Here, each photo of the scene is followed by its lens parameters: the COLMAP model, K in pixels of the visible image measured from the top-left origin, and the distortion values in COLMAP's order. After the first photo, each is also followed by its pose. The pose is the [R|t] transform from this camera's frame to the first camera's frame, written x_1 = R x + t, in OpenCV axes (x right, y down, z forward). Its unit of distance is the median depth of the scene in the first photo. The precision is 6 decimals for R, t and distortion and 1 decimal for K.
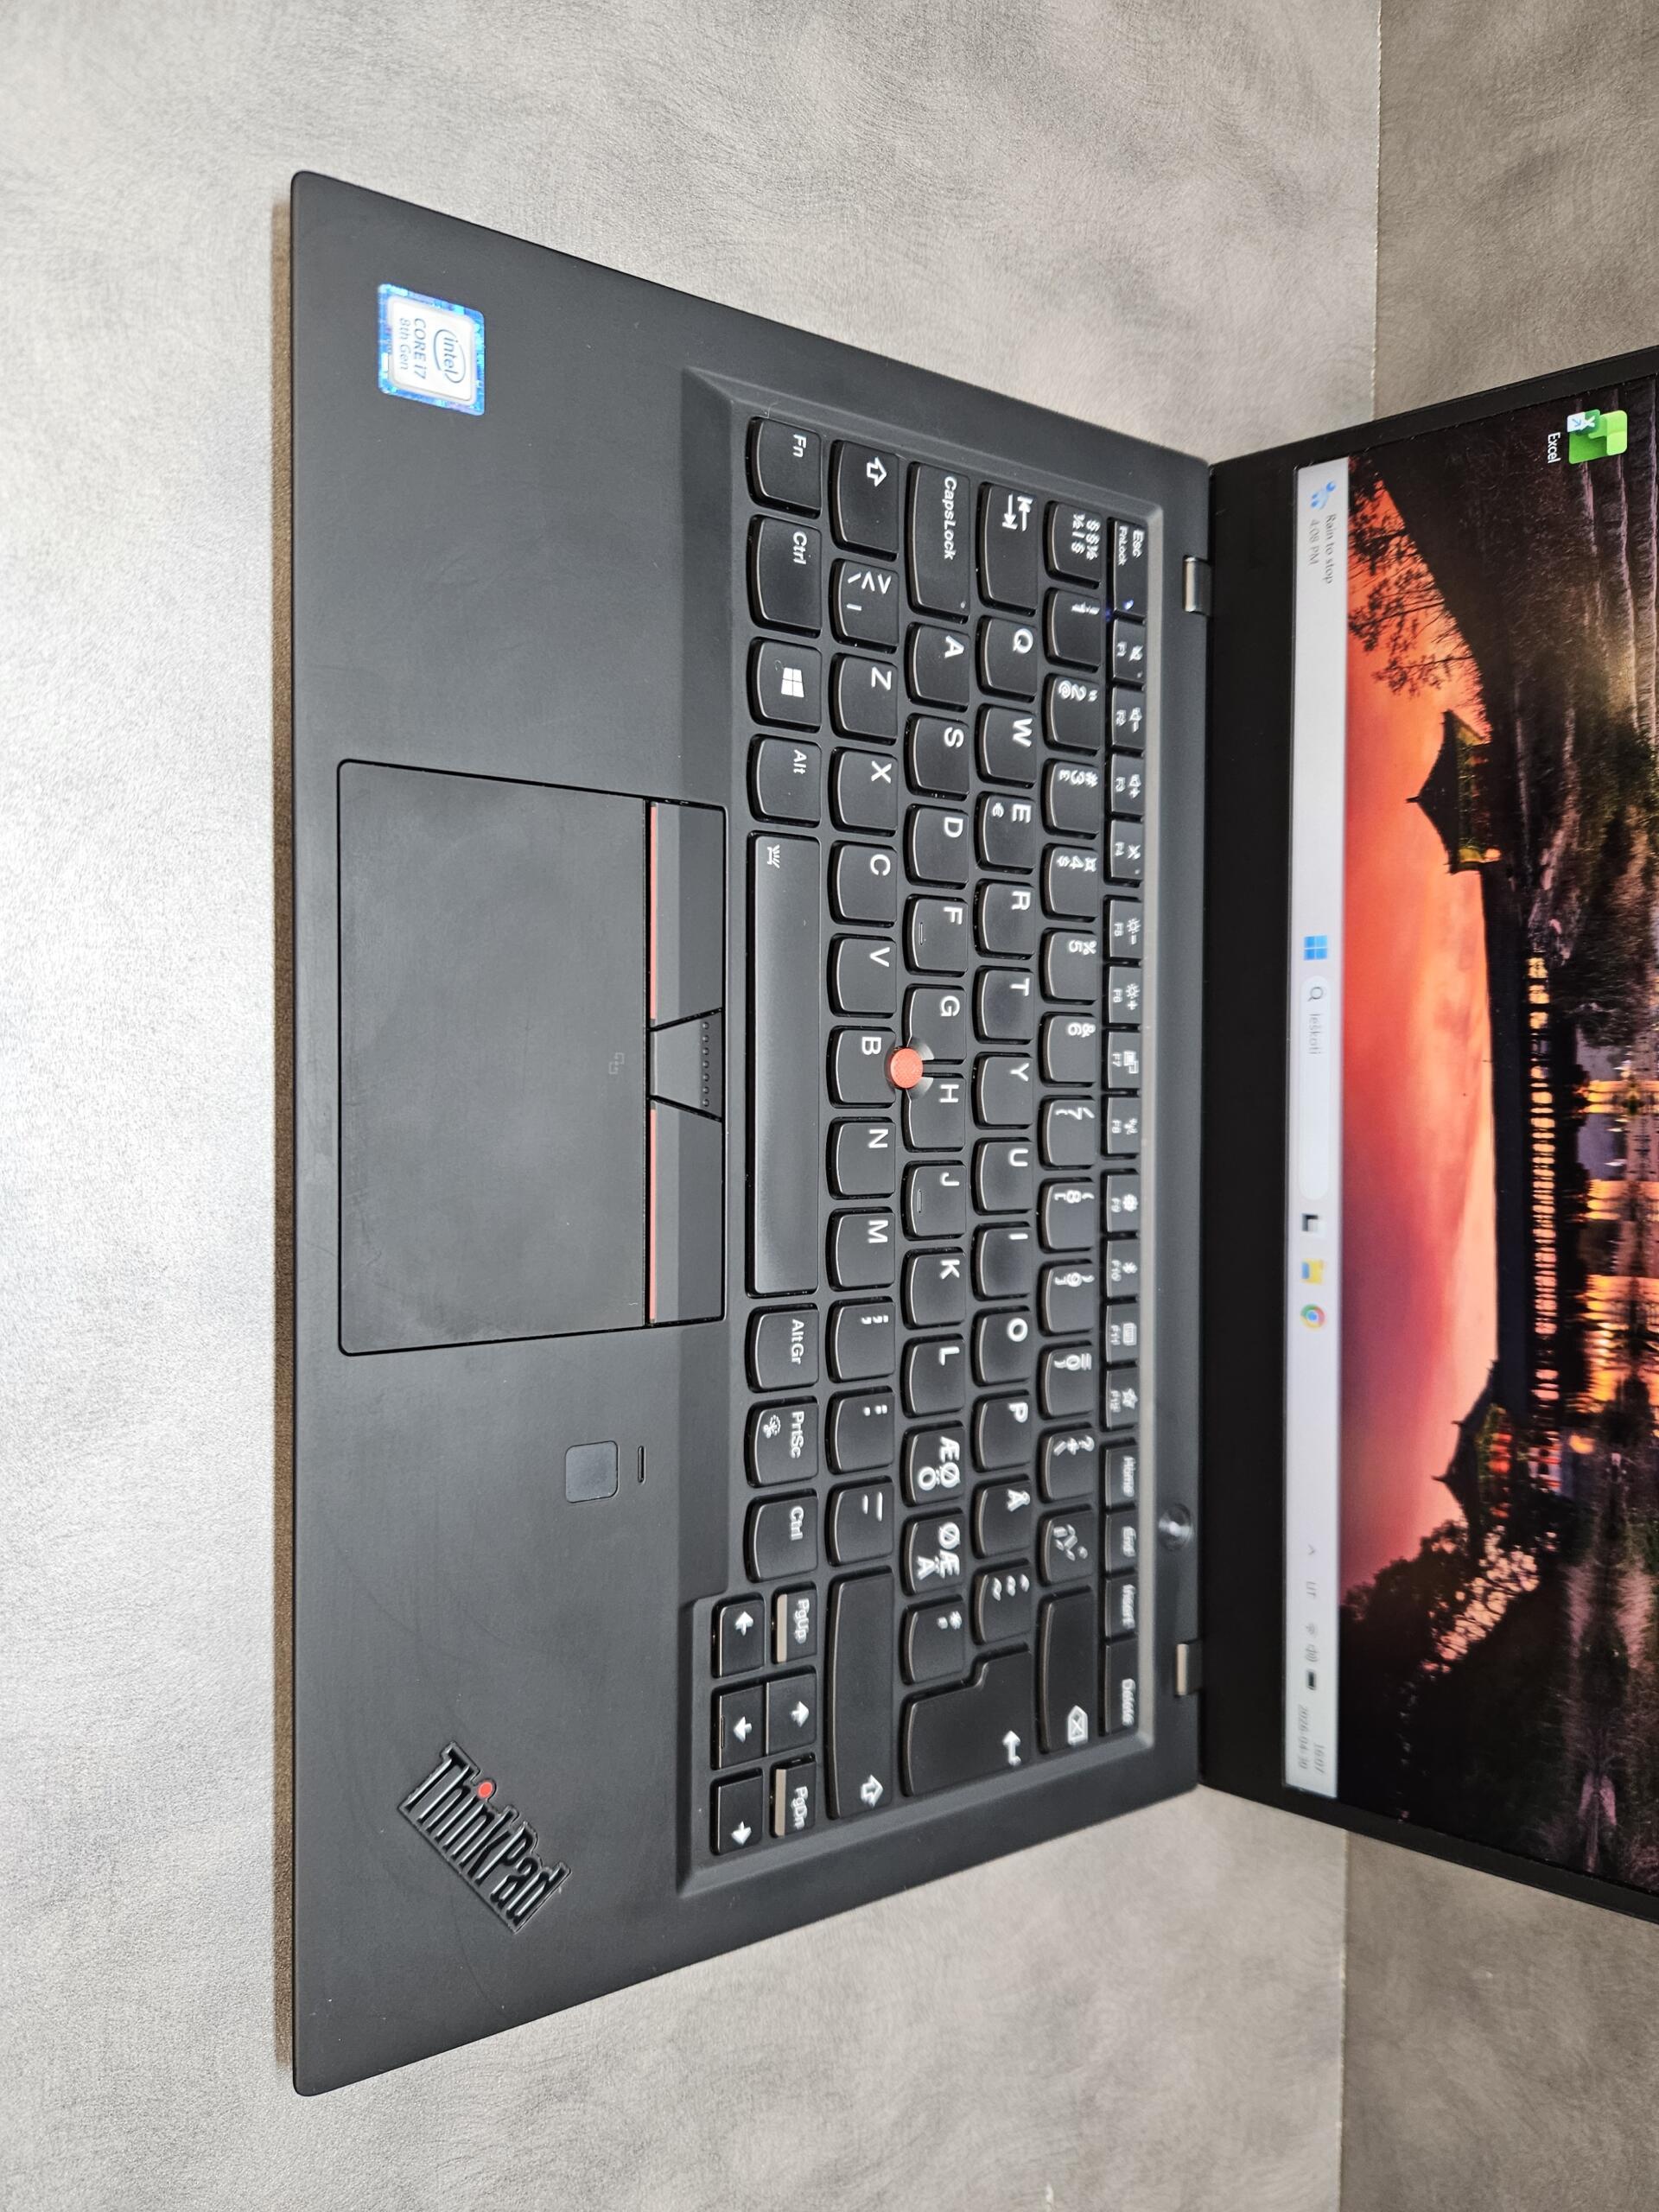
lens RADIAL K [[1483.0, 0, 860.8], [0, 1483.0, 1119.1], [0, 0, 1]] dist [0.050368, -0.055457]
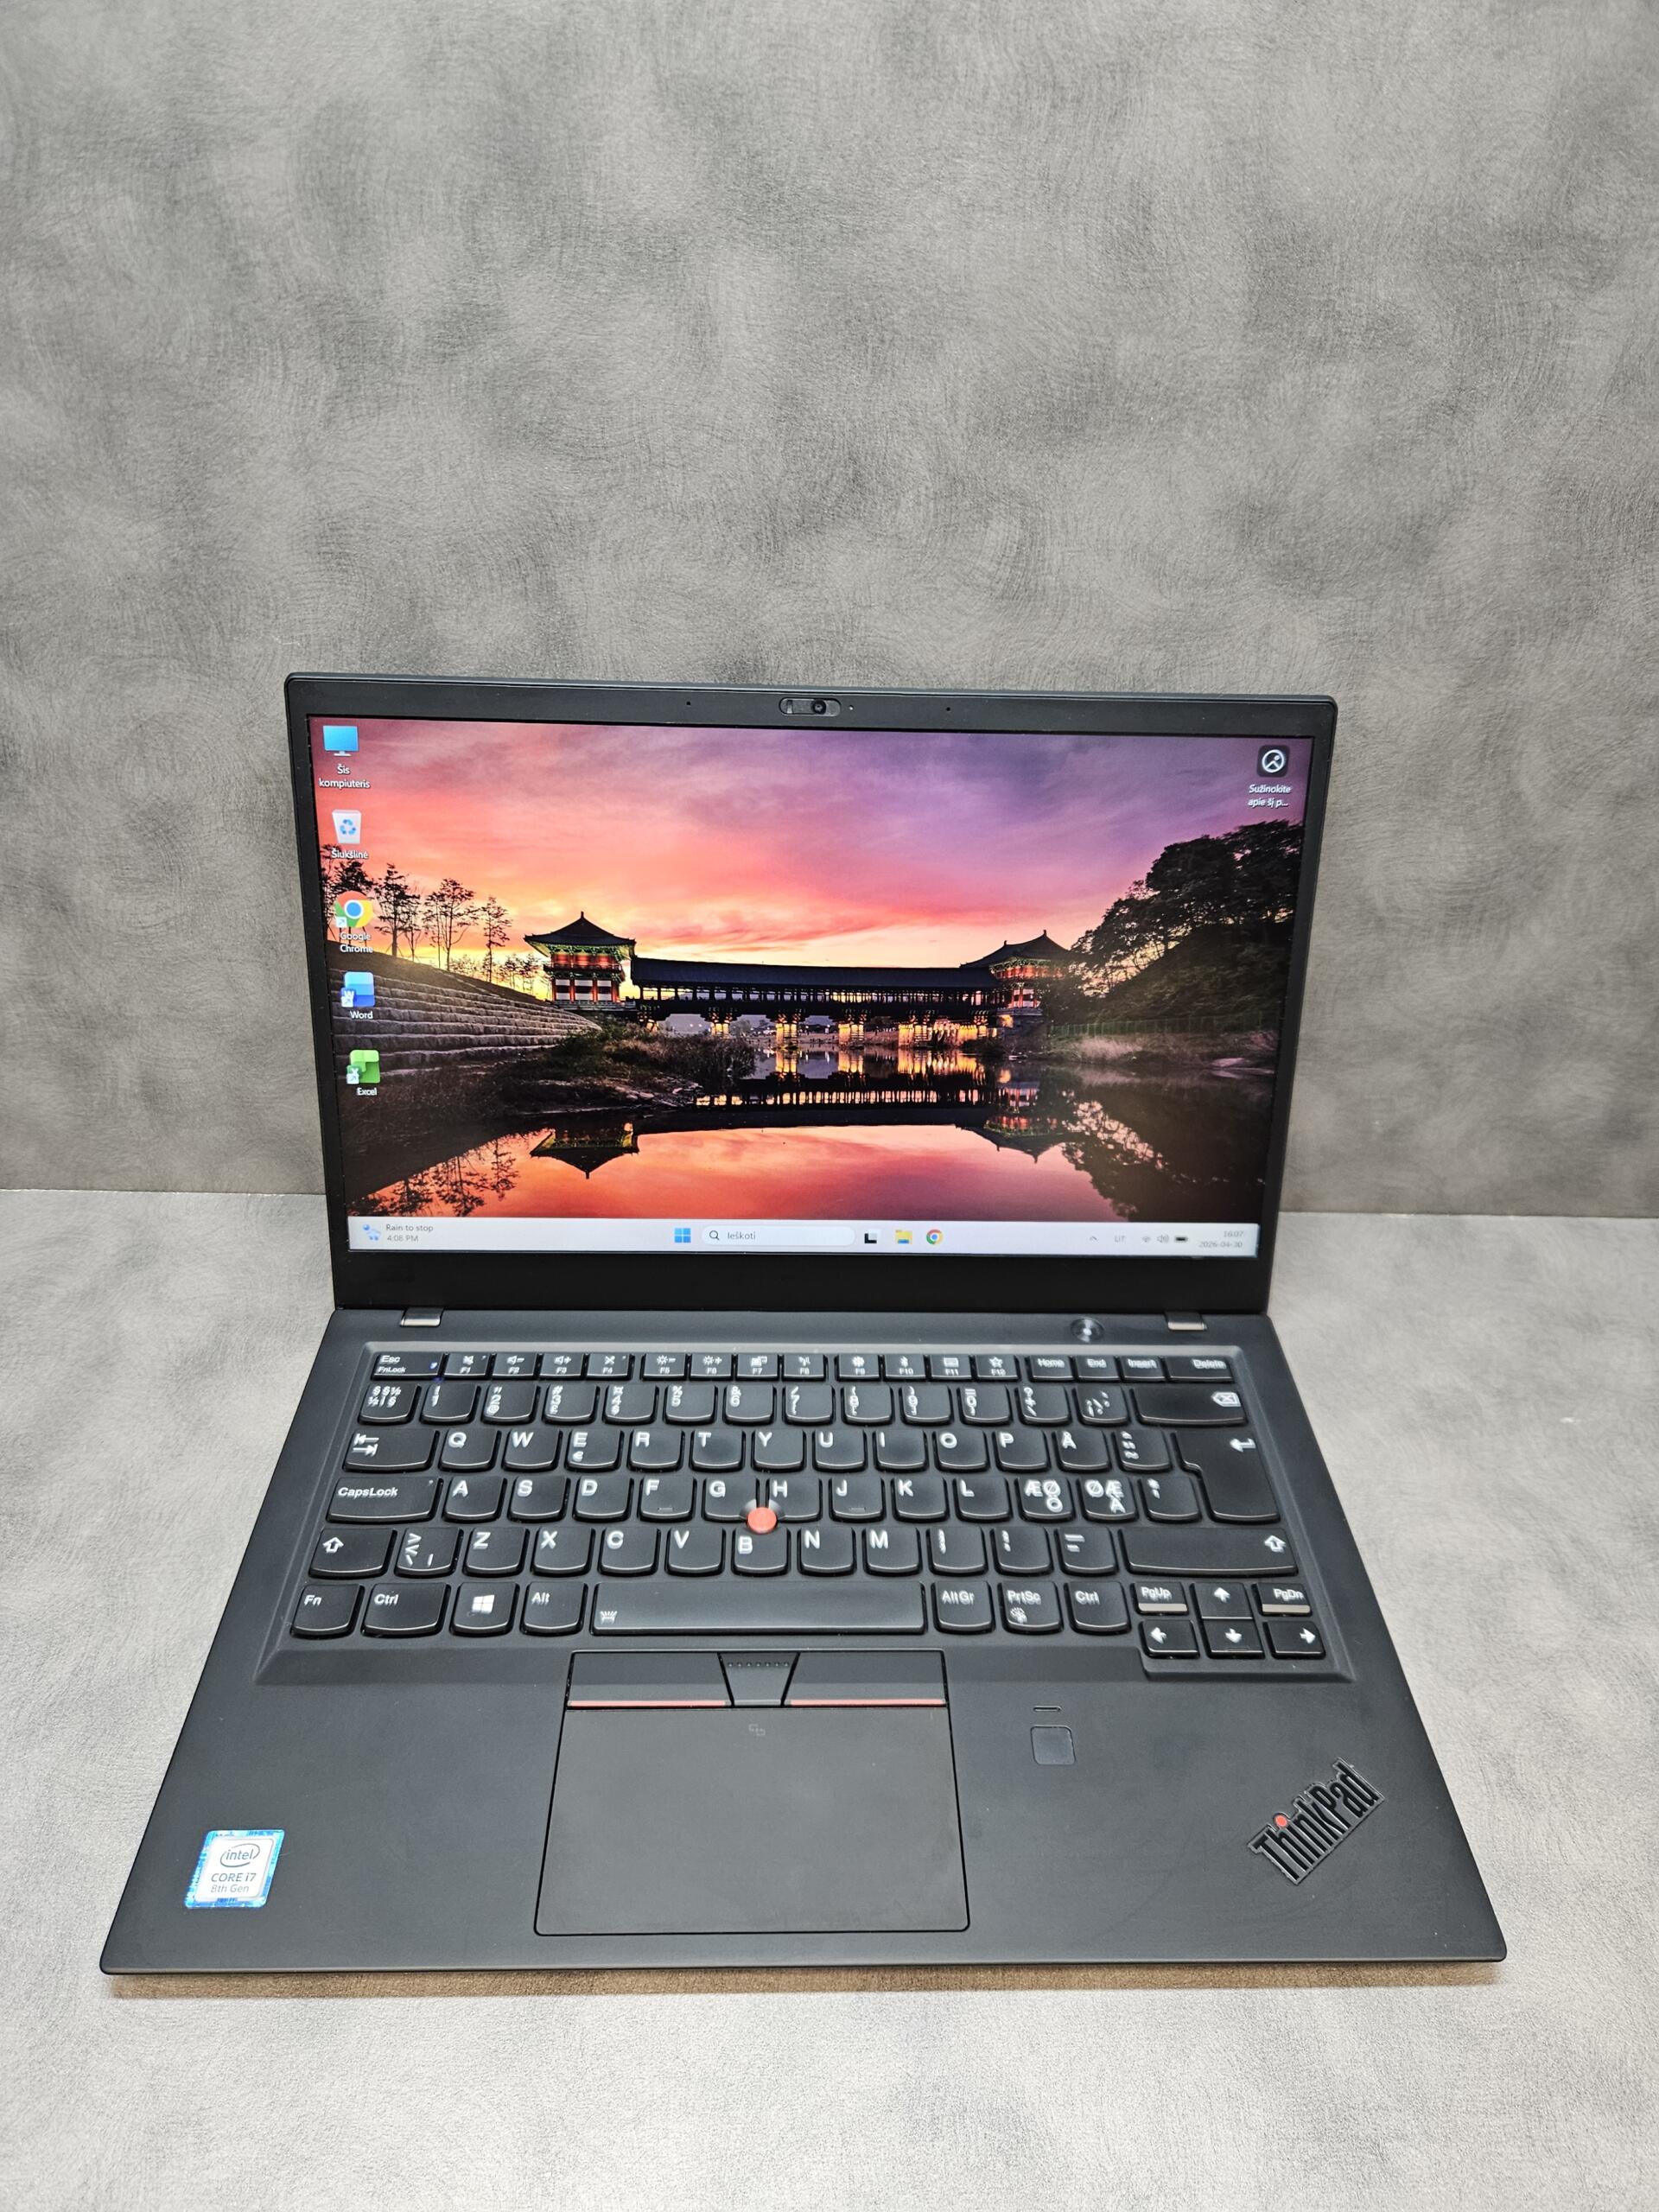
lens RADIAL K [[1459.4, 0, 843.4], [0, 1459.4, 1098.2], [0, 0, 1]] dist [0.043092, -0.059610]
pose [[-0.008468, -0.931199, 0.364414, -0.098201], [0.999580, 0.002221, 0.028901, 0.001407], [-0.027722, 0.364505, 0.930789, -0.410011]]
